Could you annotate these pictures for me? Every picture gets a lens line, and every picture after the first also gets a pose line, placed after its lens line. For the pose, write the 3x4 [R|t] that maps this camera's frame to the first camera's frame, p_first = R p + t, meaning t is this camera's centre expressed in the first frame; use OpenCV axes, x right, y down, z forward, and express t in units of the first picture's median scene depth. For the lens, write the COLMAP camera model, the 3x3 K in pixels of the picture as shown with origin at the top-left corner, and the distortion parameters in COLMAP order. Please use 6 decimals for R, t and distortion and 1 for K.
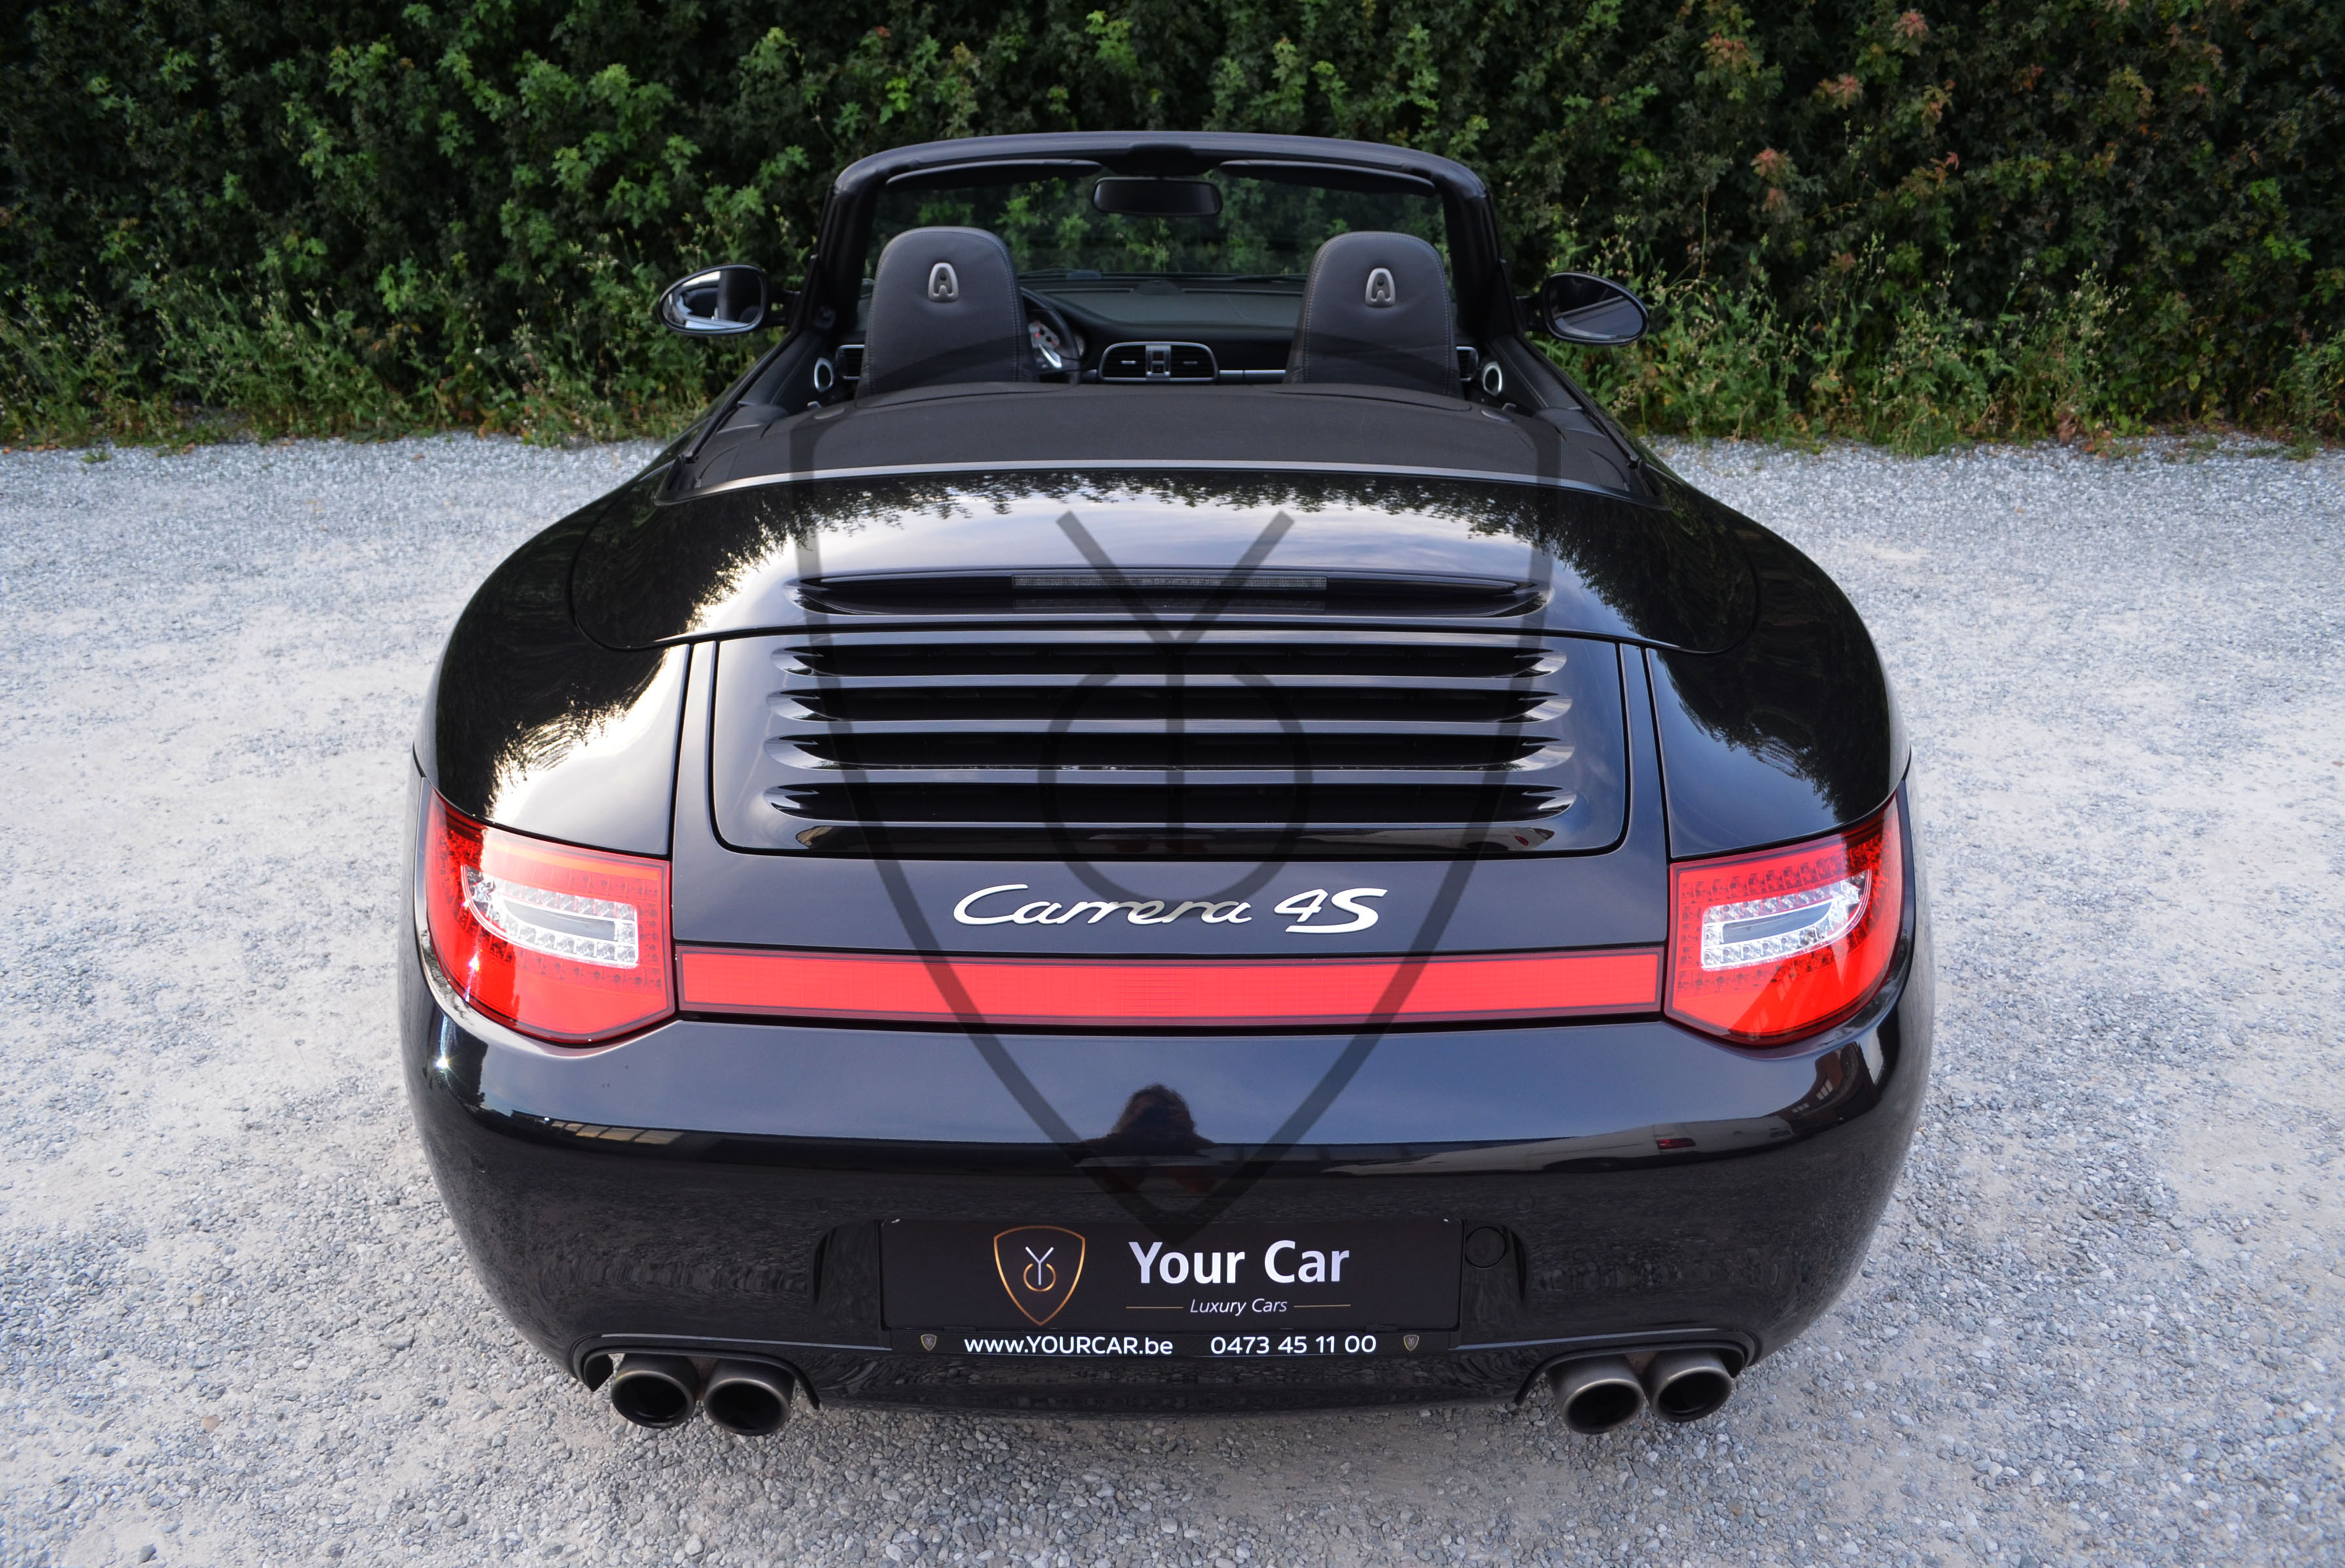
lens RADIAL K [[1928.7, 0, 1176.2], [0, 1928.7, 816.5], [0, 0, 1]] dist [-0.078951, 0.005822]
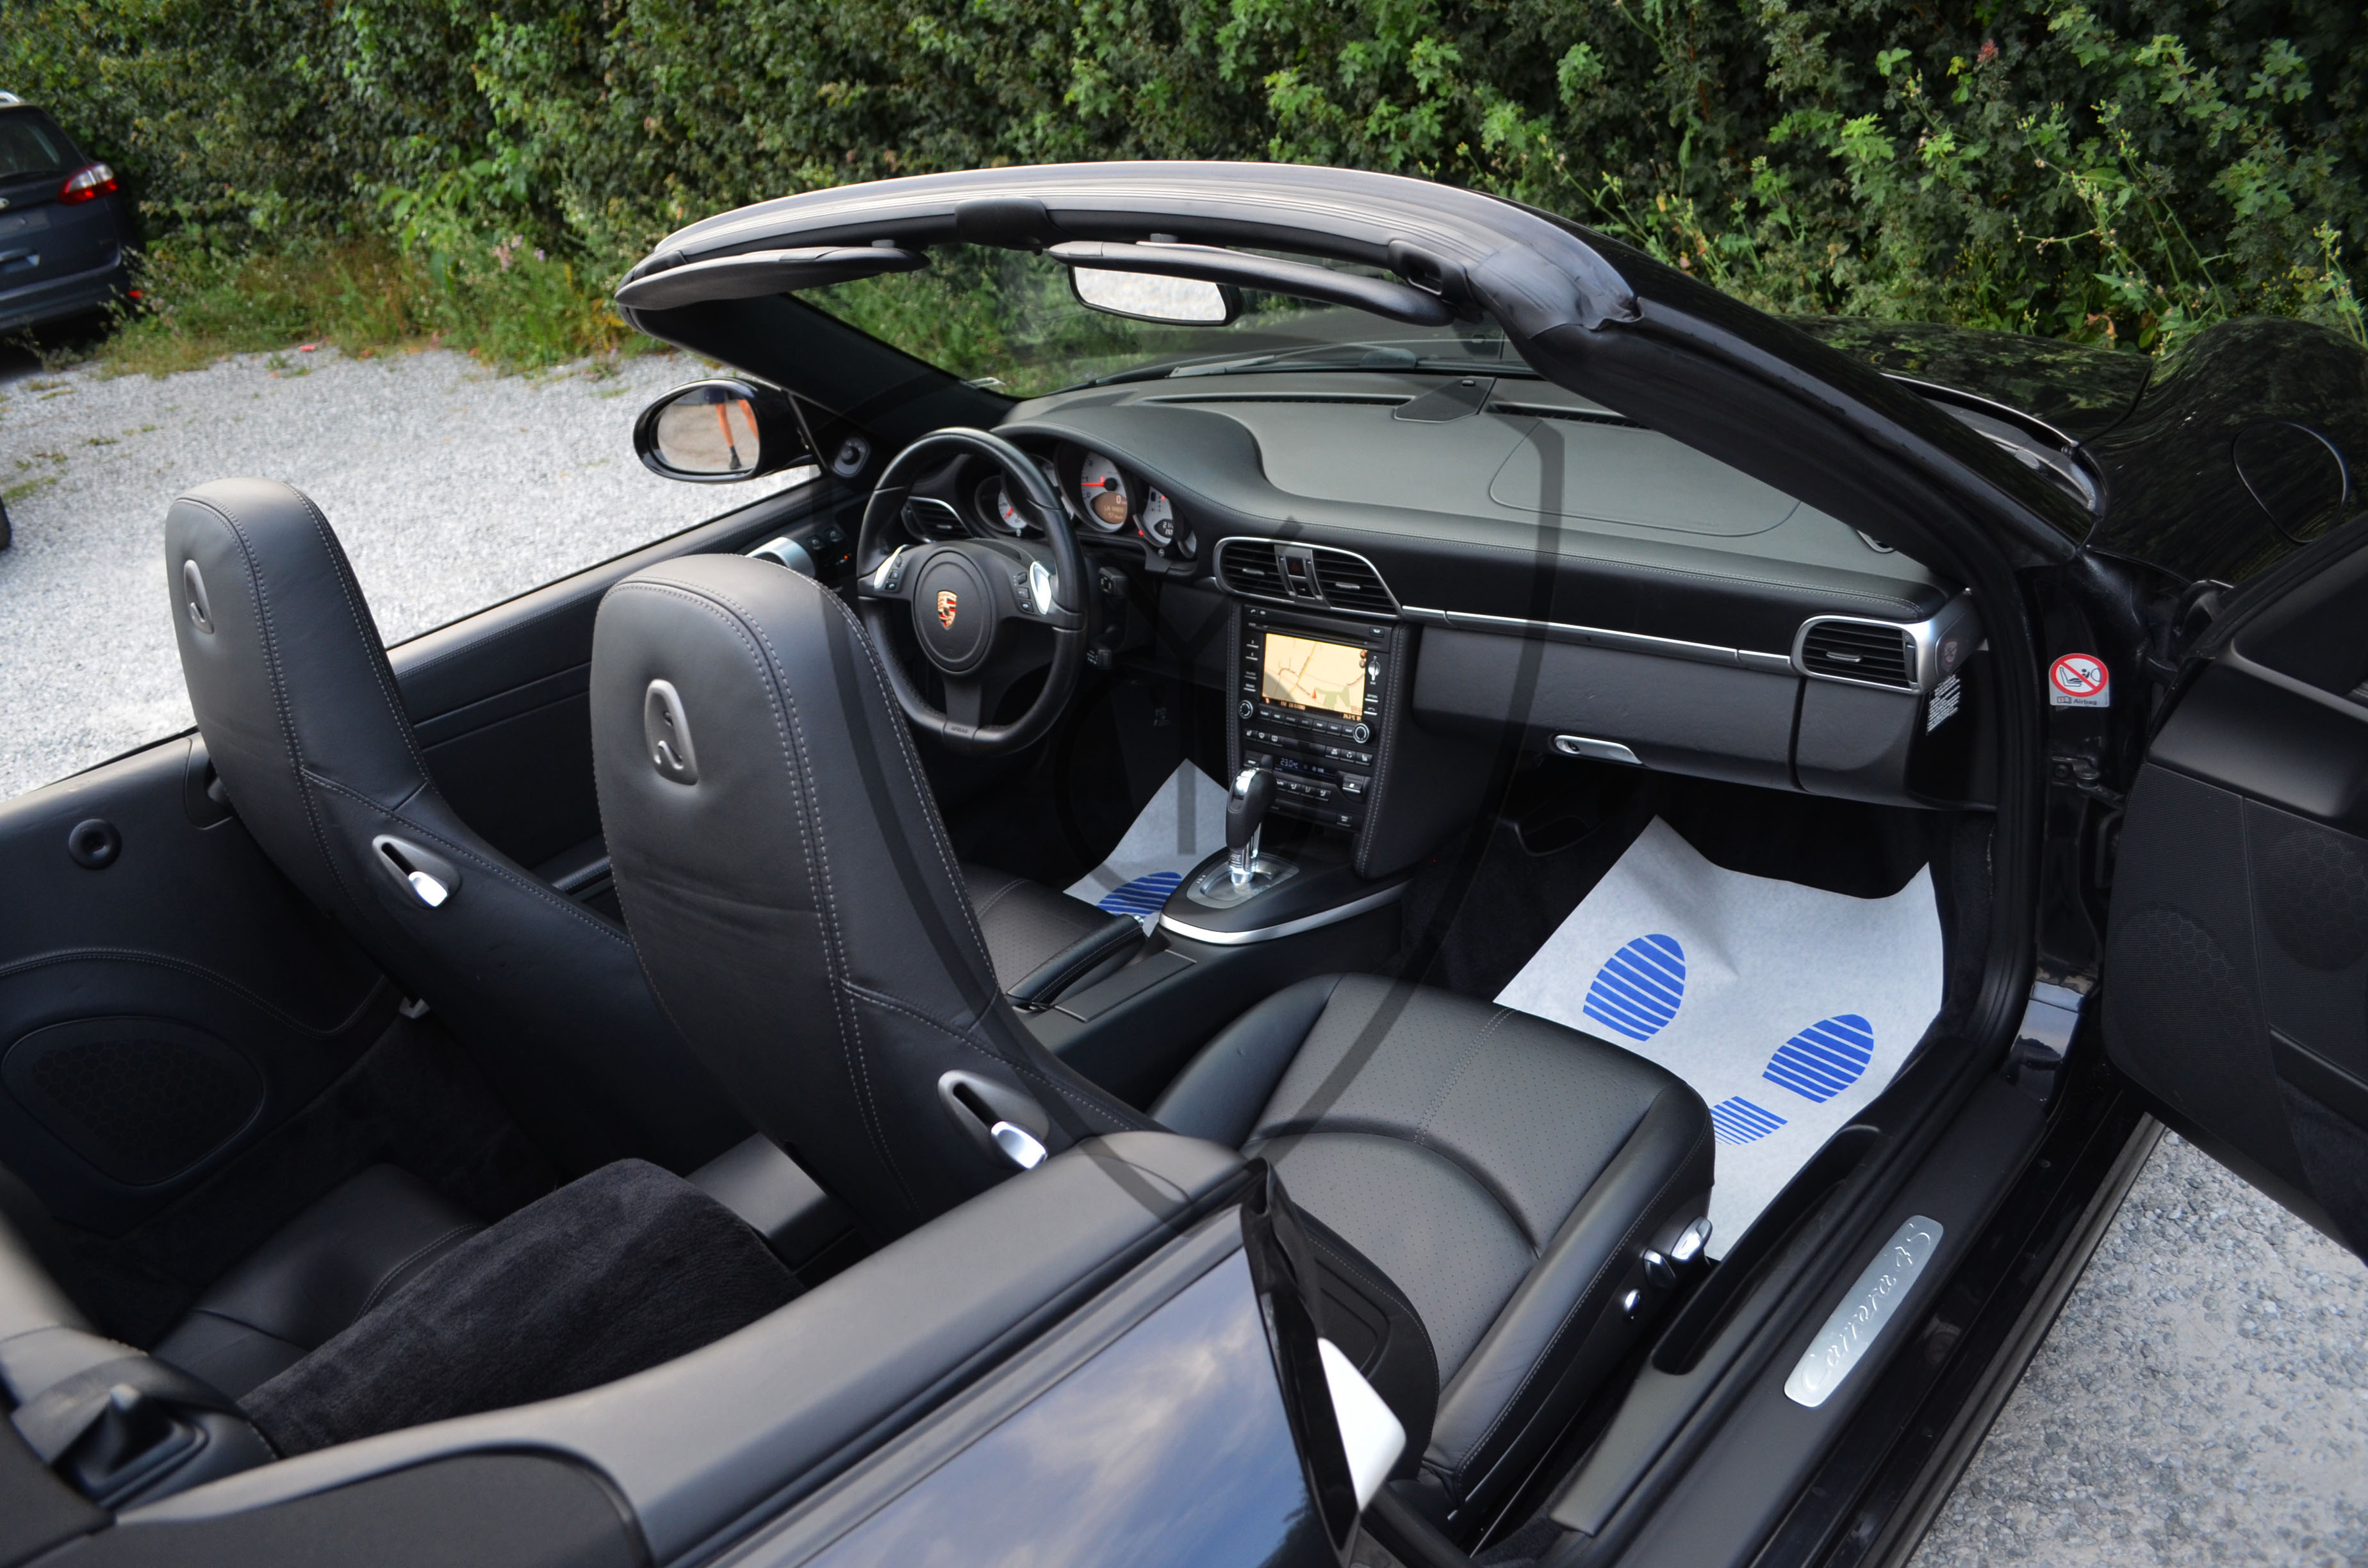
lens RADIAL K [[1868.8, 0, 1177.6], [0, 1868.8, 814.0], [0, 0, 1]] dist [-0.077910, 0.006328]
pose [[0.723625, 0.192169, -0.662901, 0.202184], [-0.122344, 0.980961, 0.150821, -0.161277], [0.679263, -0.028036, 0.733359, 0.402316]]
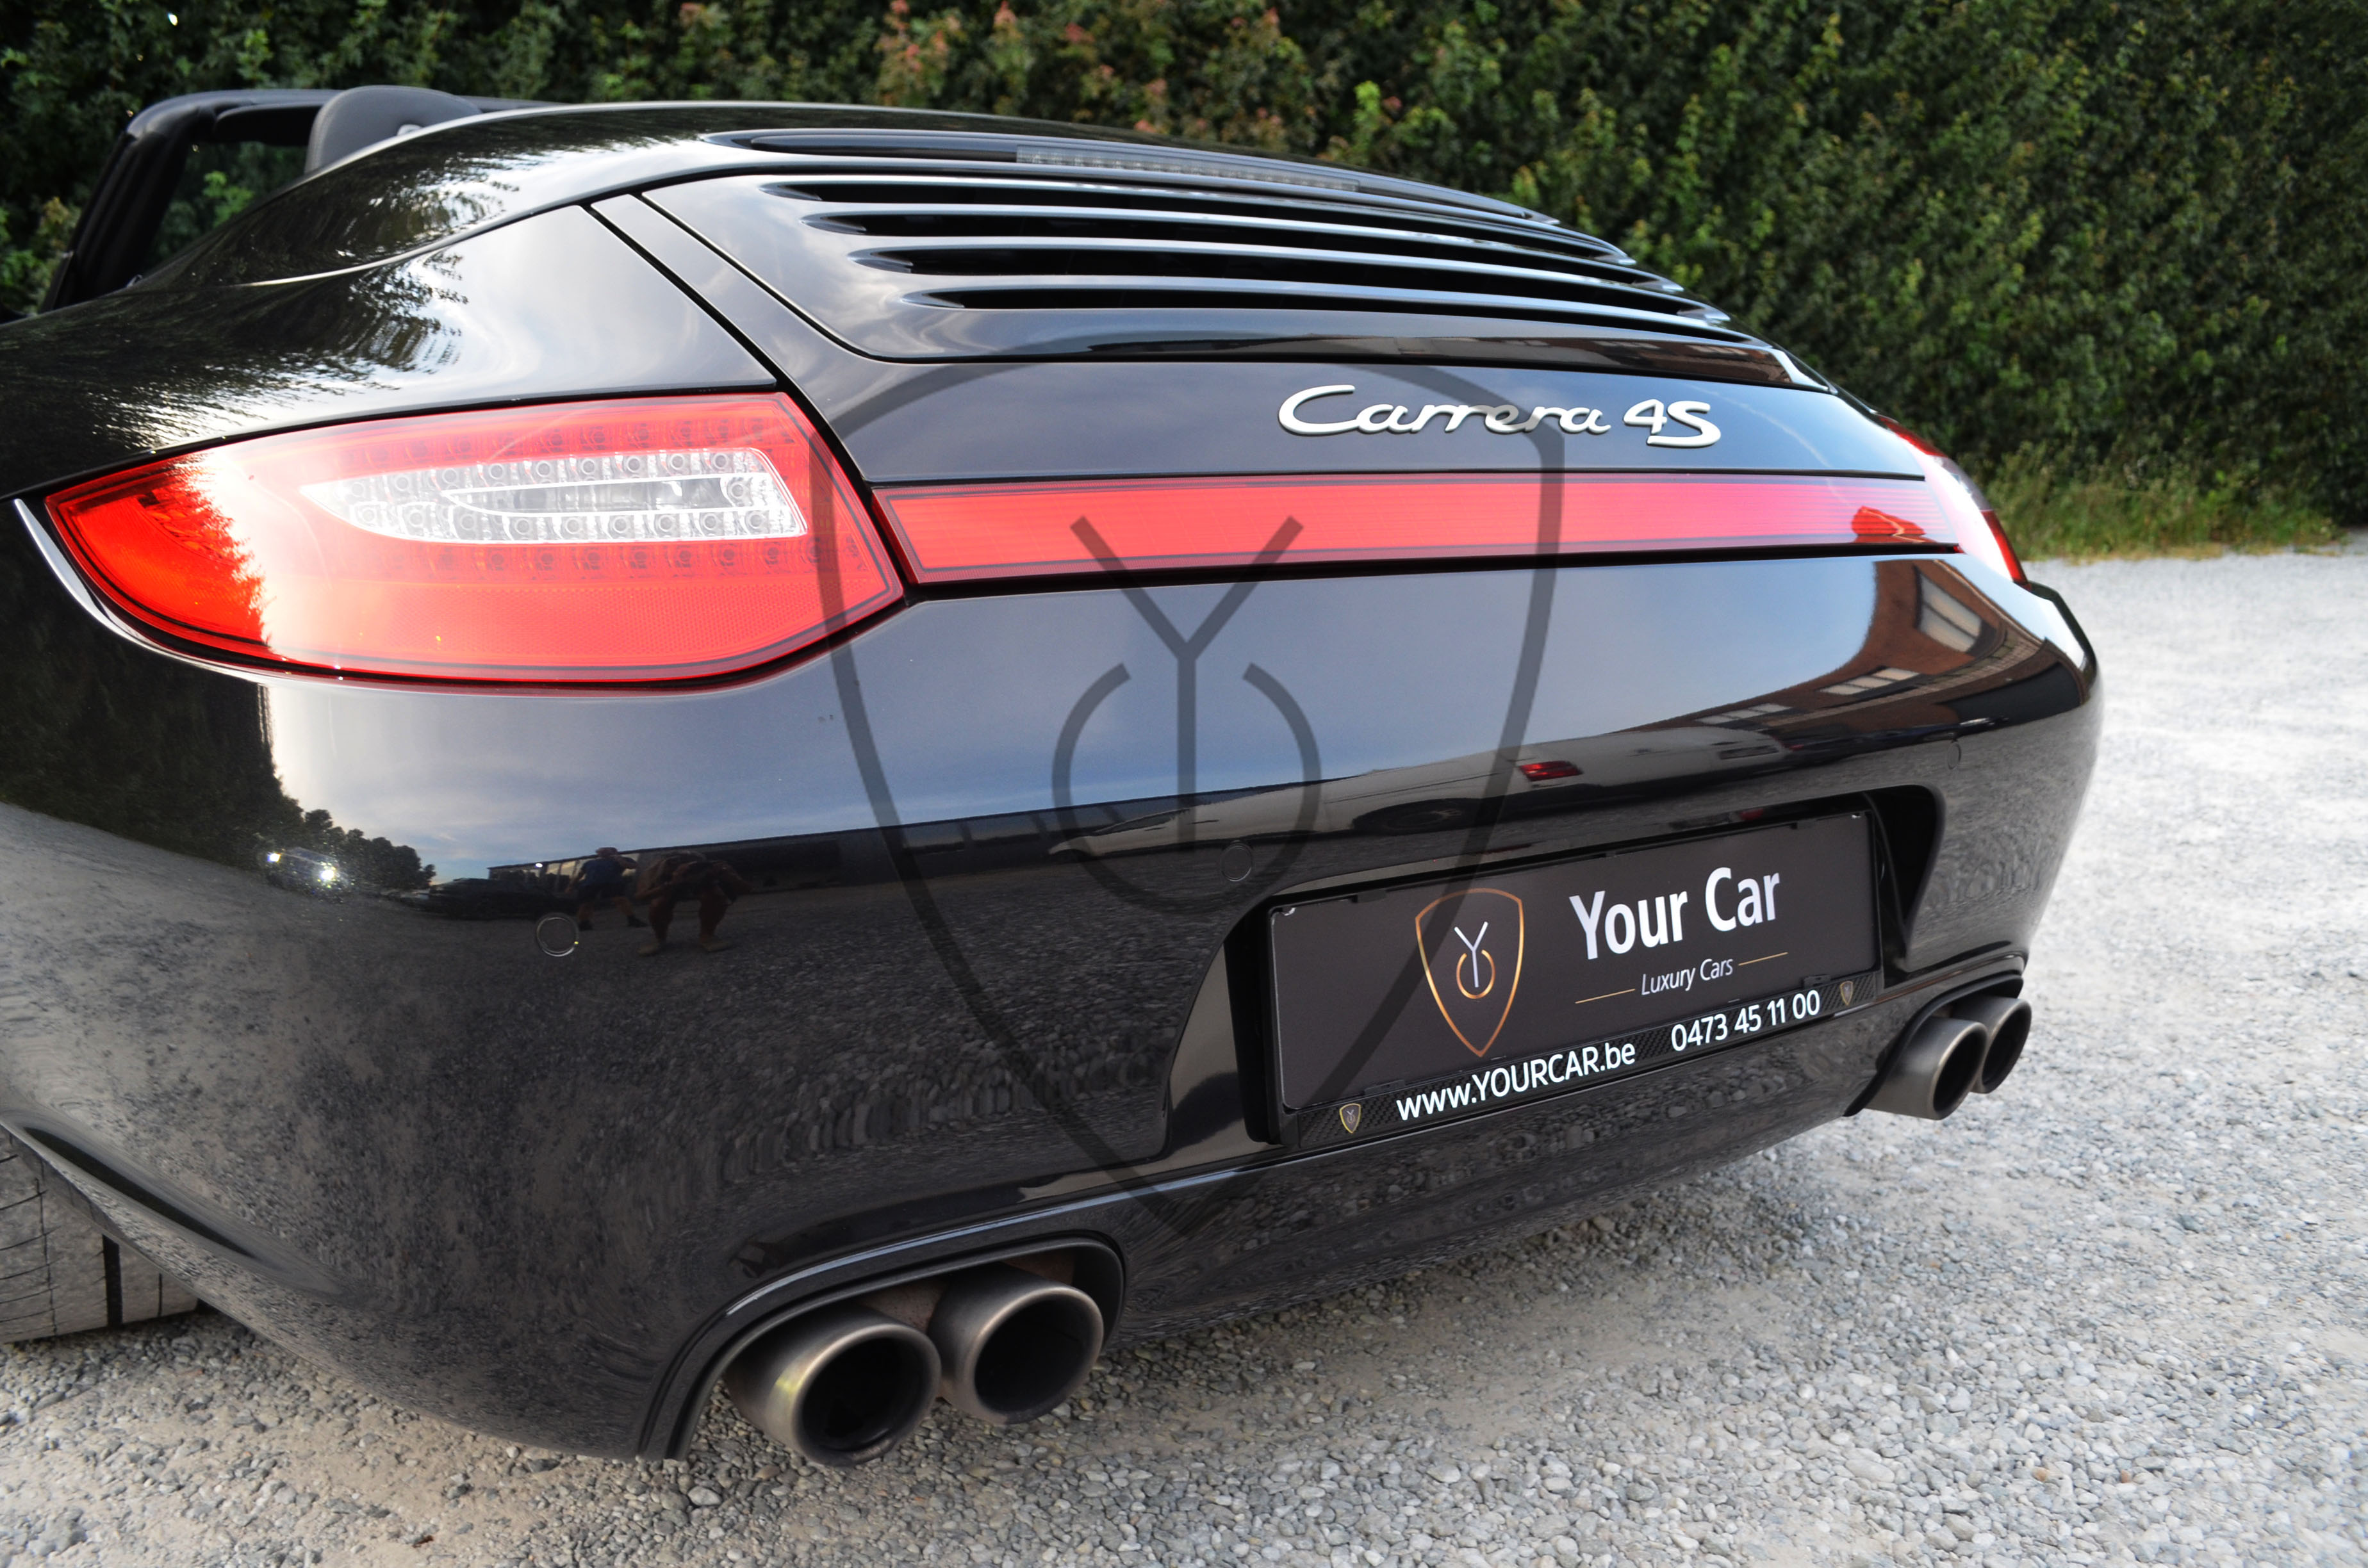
lens RADIAL K [[1883.6, 0, 1193.4], [0, 1883.6, 821.5], [0, 0, 1]] dist [-0.080674, 0.005312]
pose [[0.835622, -0.115473, 0.537031, -0.144204], [0.223758, 0.964421, -0.140798, 0.076692], [-0.501666, 0.237819, 0.831729, 0.150740]]
